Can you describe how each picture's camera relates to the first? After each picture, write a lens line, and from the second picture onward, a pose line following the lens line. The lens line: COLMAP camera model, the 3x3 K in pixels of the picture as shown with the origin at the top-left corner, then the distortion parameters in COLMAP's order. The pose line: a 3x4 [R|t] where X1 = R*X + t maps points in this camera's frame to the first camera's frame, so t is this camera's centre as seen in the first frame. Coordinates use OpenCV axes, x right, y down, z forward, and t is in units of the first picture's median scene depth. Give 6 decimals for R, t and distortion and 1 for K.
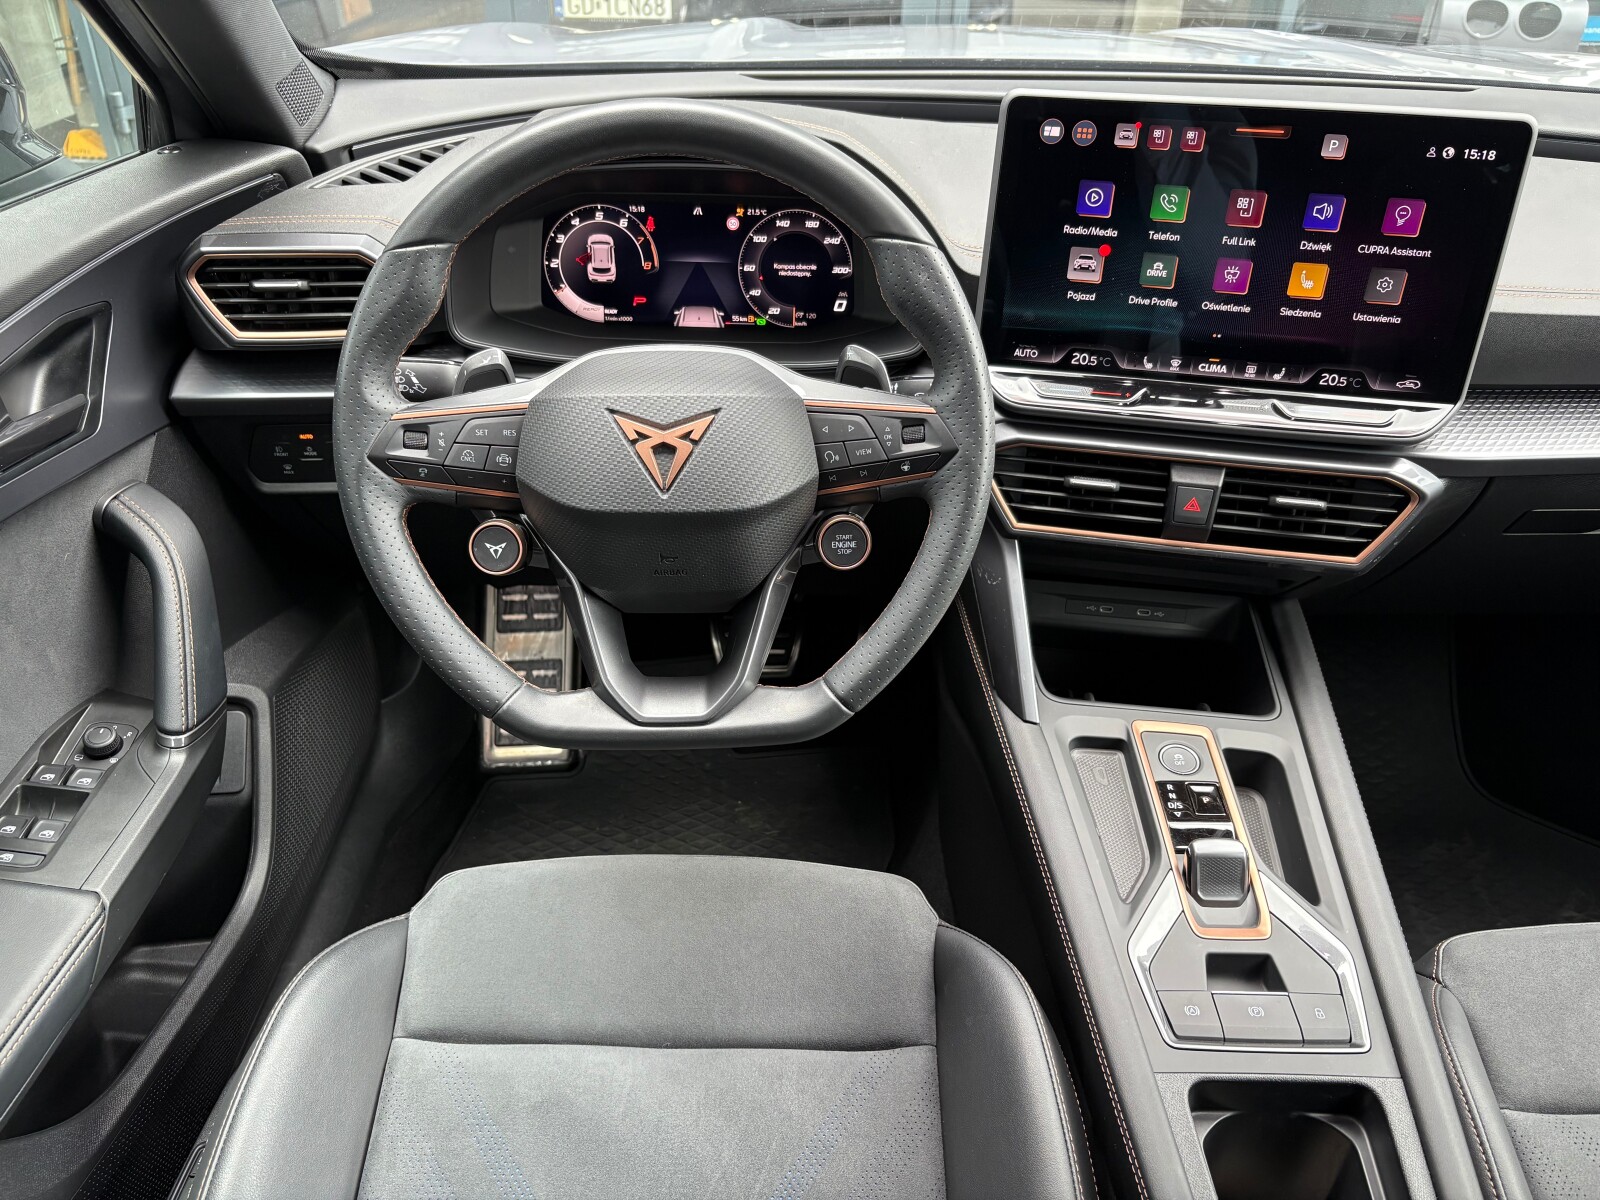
lens RADIAL K [[1218.0, 0, 800.0], [0, 1218.0, 600.0], [0, 0, 1]] dist [0.020557, -0.004078]
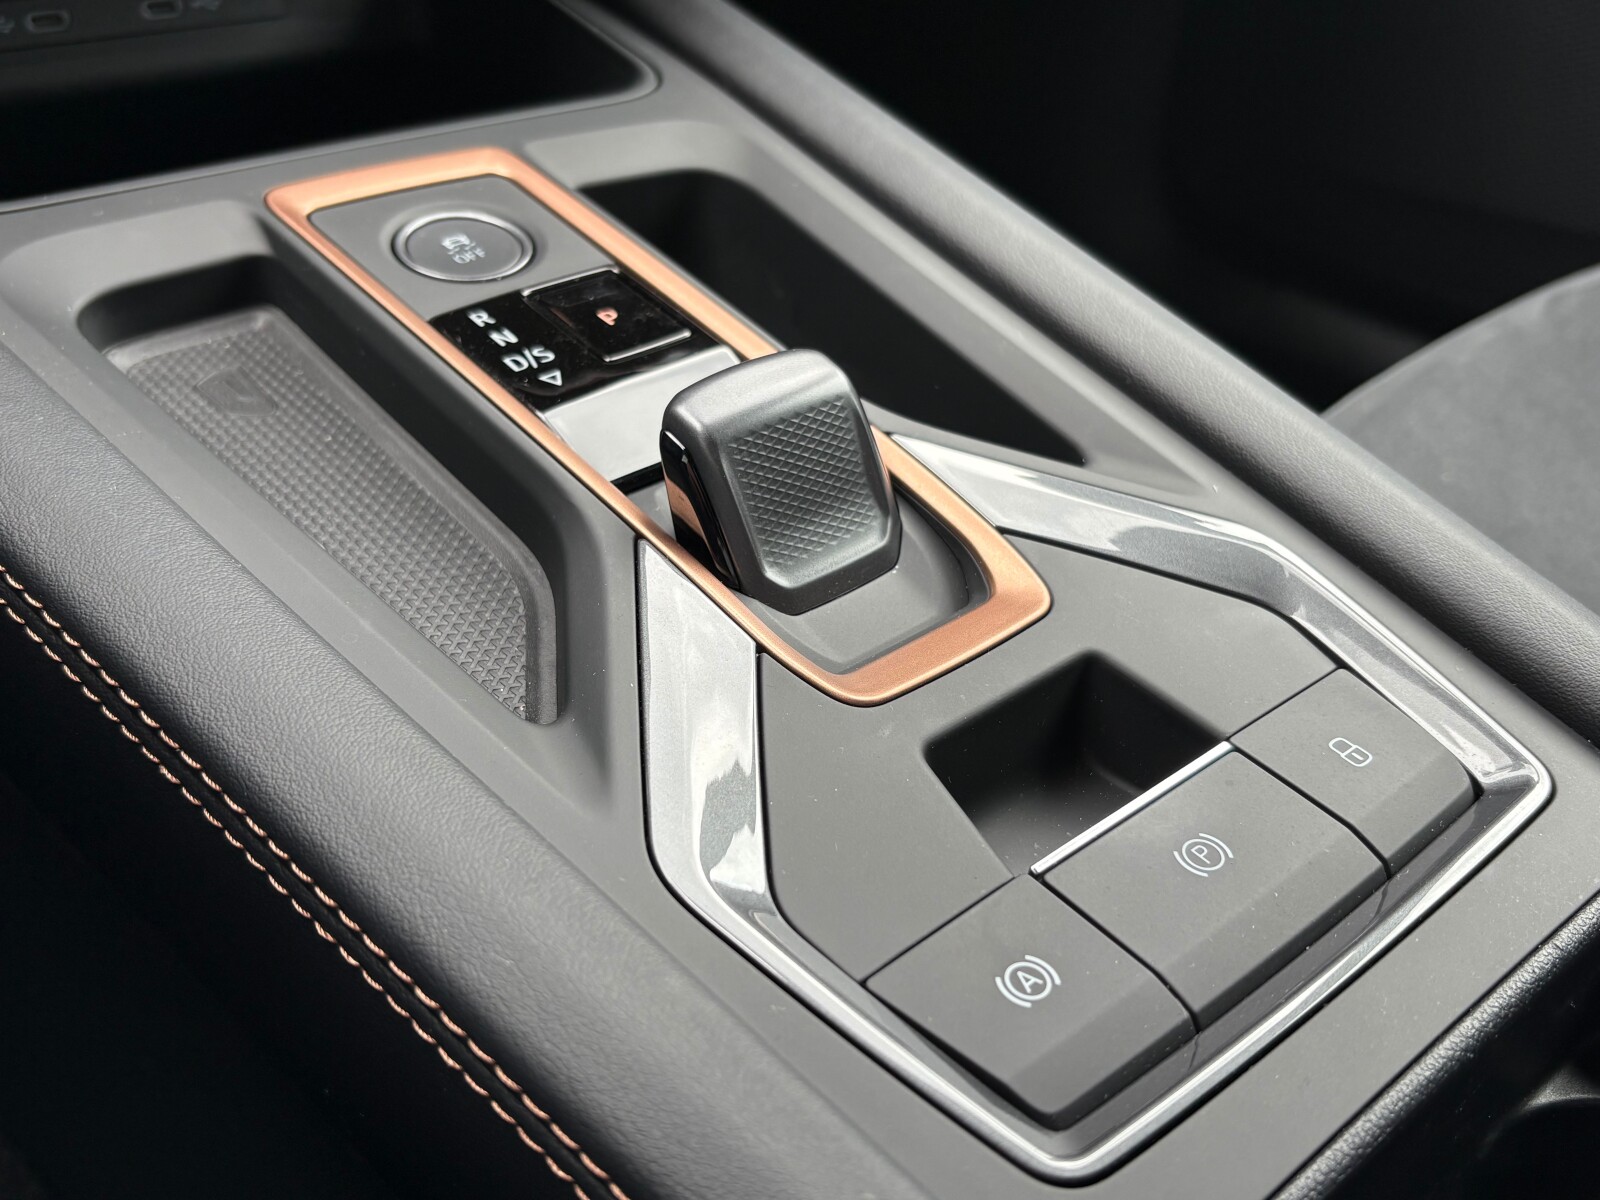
lens RADIAL K [[1648.7, 0, 800.0], [0, 1648.7, 600.0], [0, 0, 1]] dist [-0.000767, -0.000998]
pose [[0.751446, -0.372773, 0.544397, 0.136210], [0.349176, 0.924769, 0.151255, 0.189261], [-0.559826, 0.076431, 0.825078, 0.687880]]
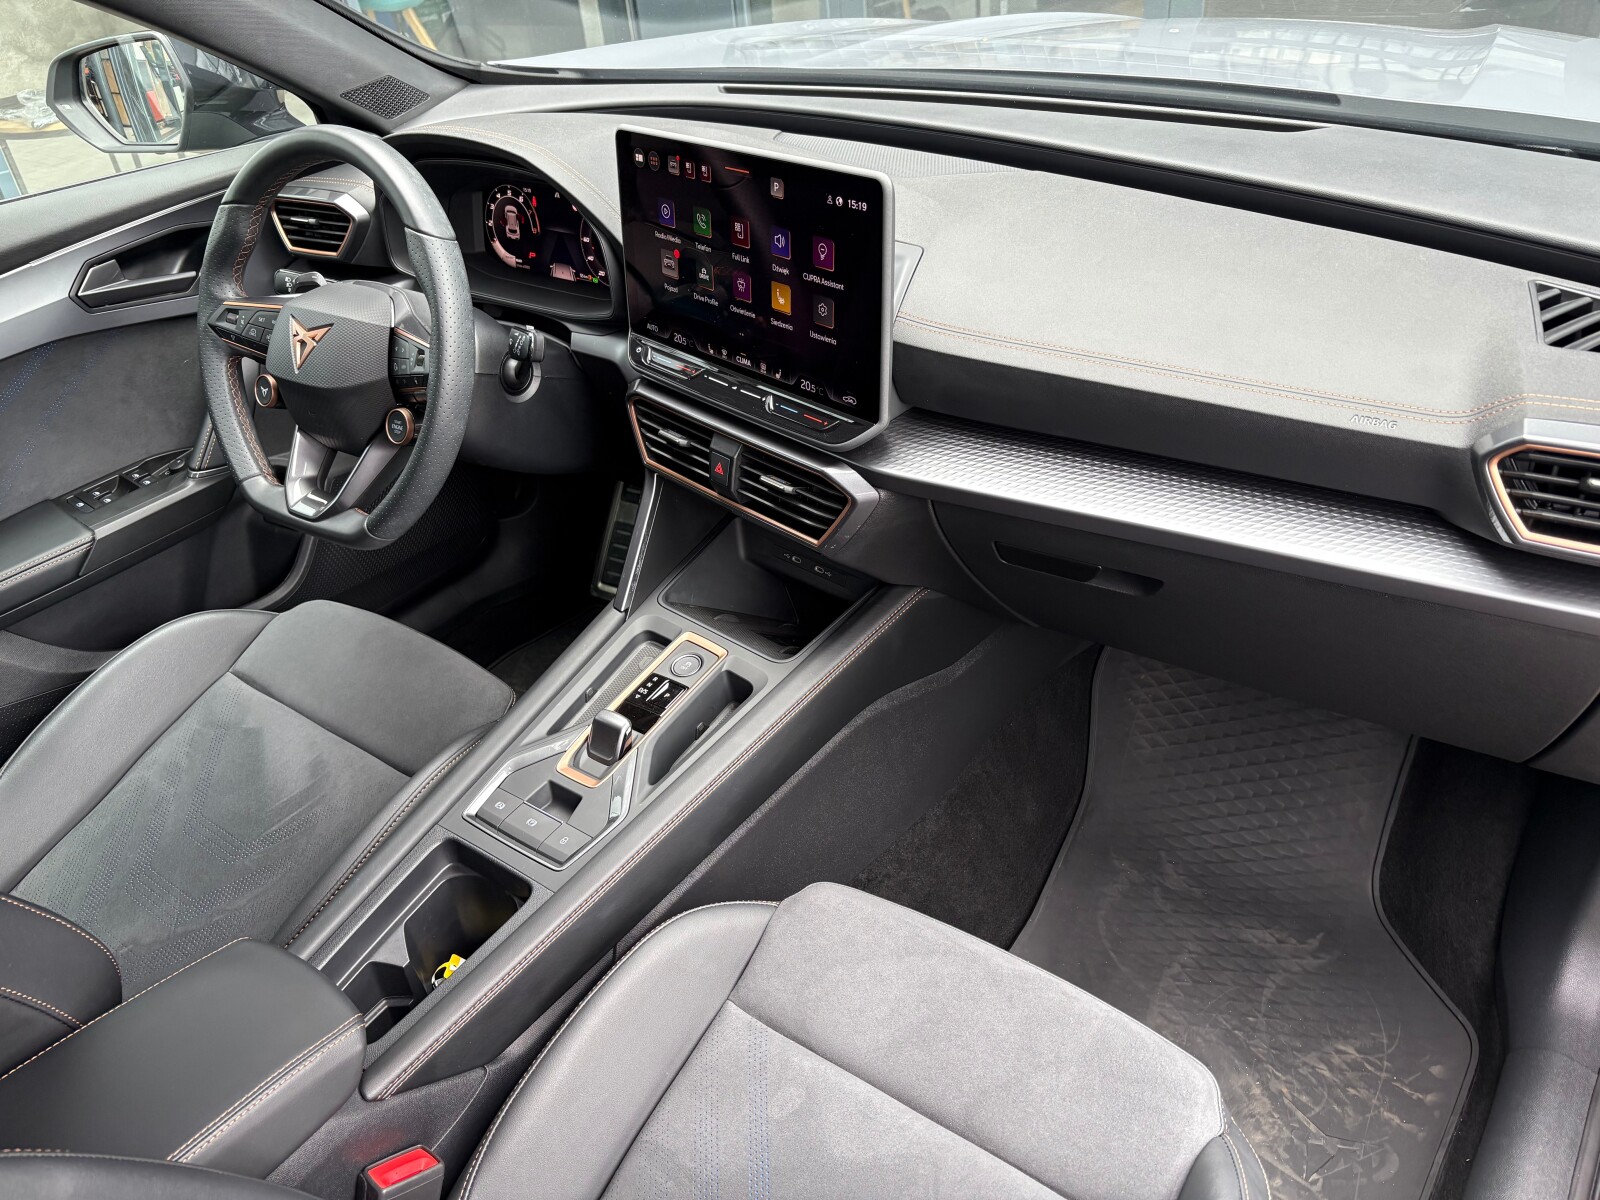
lens RADIAL K [[1151.9, 0, 800.0], [0, 1151.9, 600.0], [0, 0, 1]] dist [0.020250, -0.001229]
pose [[0.800566, 0.267898, -0.536026, 1.103153], [-0.235500, 0.963186, 0.129662, -0.125493], [0.551029, 0.022431, 0.834184, 0.073728]]
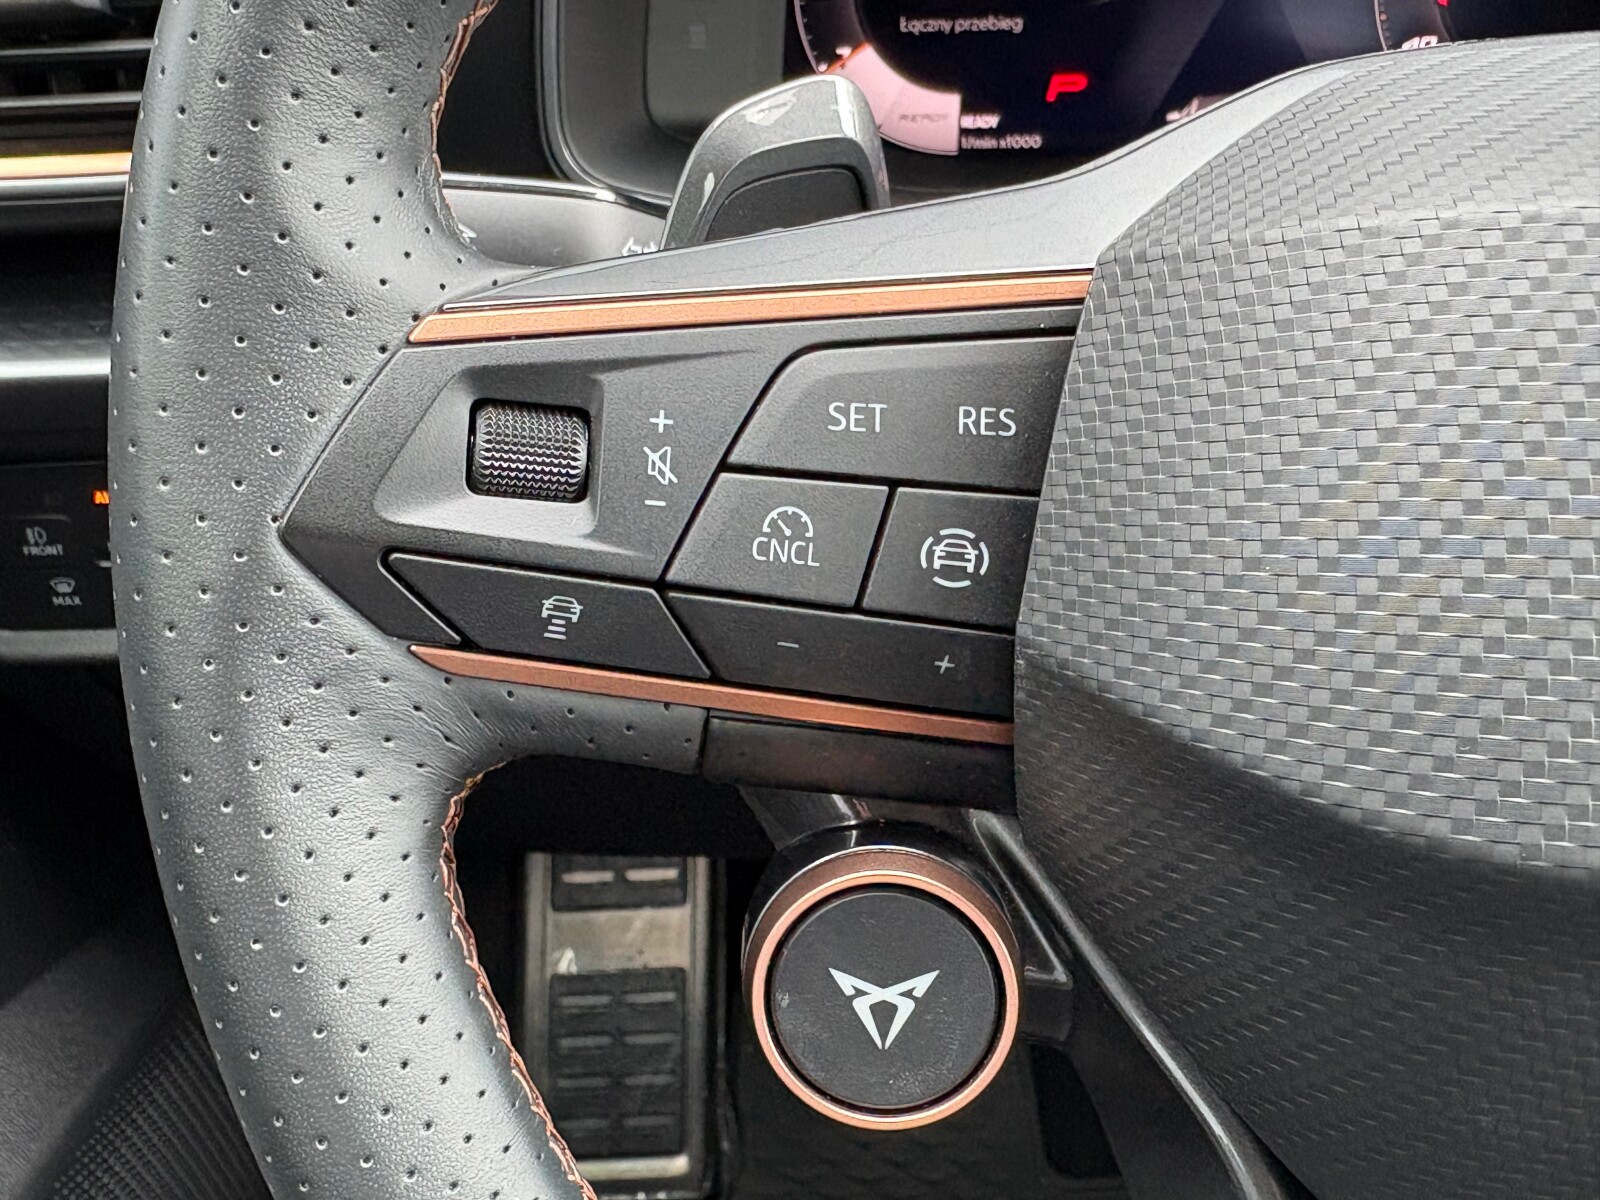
lens RADIAL K [[1724.9, 0, 800.0], [0, 1724.9, 600.0], [0, 0, 1]] dist [0.001085, 0.001268]
pose [[0.998709, 0.014231, -0.048764, -0.219096], [-0.017723, 0.997252, -0.071927, -0.075188], [0.047606, 0.072699, 0.996217, 0.620535]]
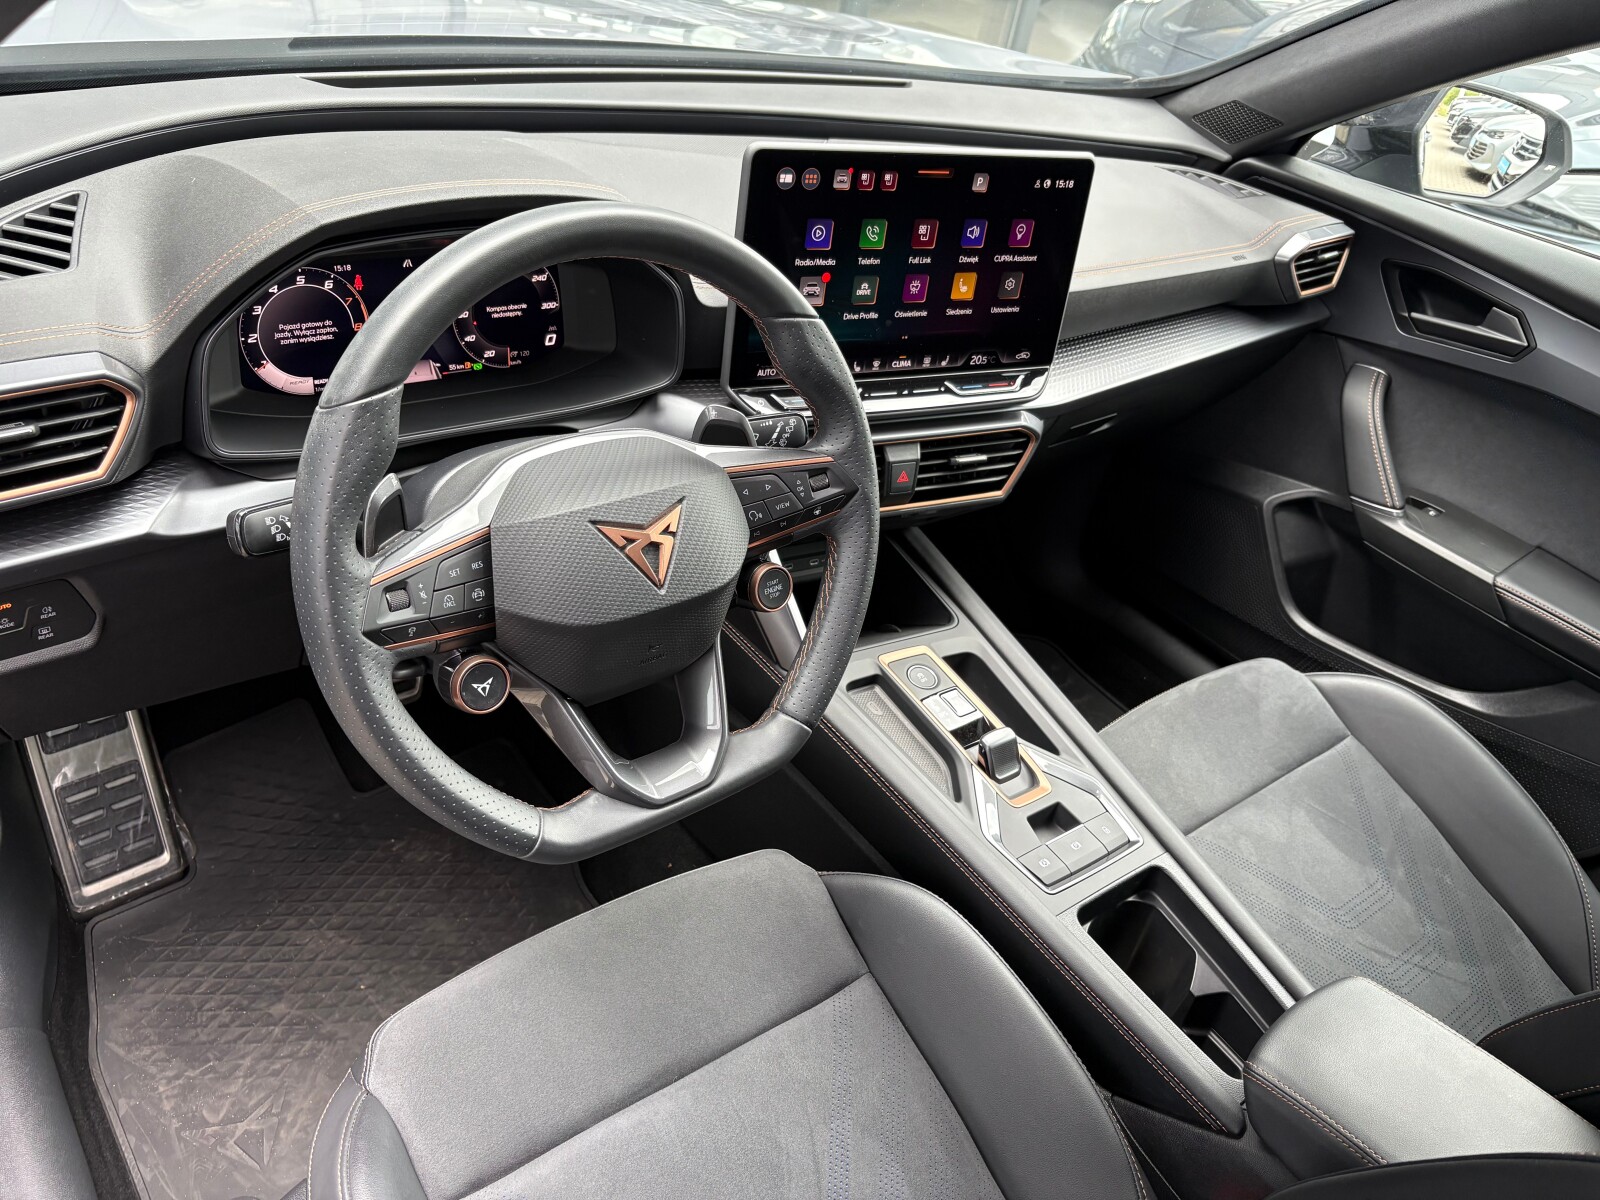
lens RADIAL K [[1211.9, 0, 800.0], [0, 1211.9, 600.0], [0, 0, 1]] dist [0.158559, -0.543846]
pose [[0.784691, -0.256475, 0.564341, -0.502304], [0.198910, 0.966429, 0.162636, -0.185601], [-0.587107, -0.015366, 0.809363, 0.076964]]
